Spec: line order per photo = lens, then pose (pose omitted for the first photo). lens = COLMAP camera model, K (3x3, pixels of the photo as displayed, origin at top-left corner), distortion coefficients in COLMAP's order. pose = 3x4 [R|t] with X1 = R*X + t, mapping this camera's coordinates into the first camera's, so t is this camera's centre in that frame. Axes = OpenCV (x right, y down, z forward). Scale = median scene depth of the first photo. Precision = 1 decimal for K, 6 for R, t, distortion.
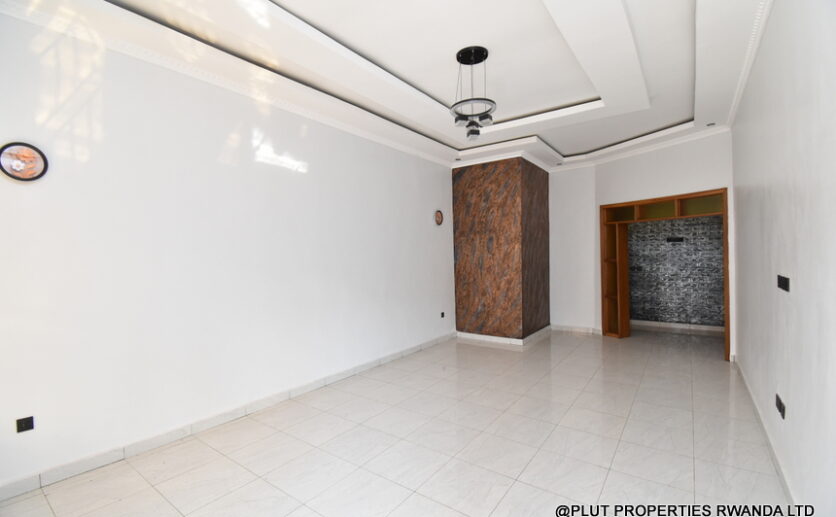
lens RADIAL K [[369.7, 0, 415.2], [0, 369.7, 257.0], [0, 0, 1]] dist [0.002246, -0.000240]
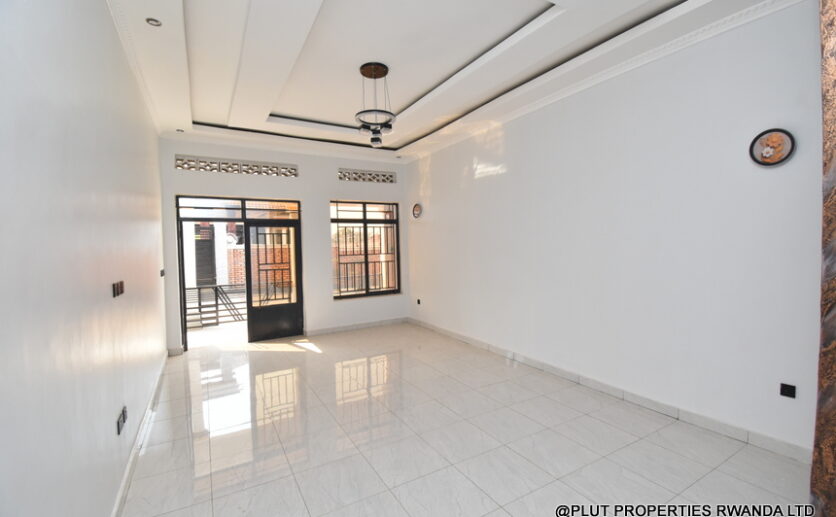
lens RADIAL K [[369.7, 0, 415.2], [0, 369.7, 257.0], [0, 0, 1]] dist [0.002246, -0.000240]
pose [[-0.401090, 0.049355, -0.914708, 1.015206], [0.018674, 0.998781, 0.045703, -0.020503], [0.915848, 0.001249, -0.401522, 1.366062]]
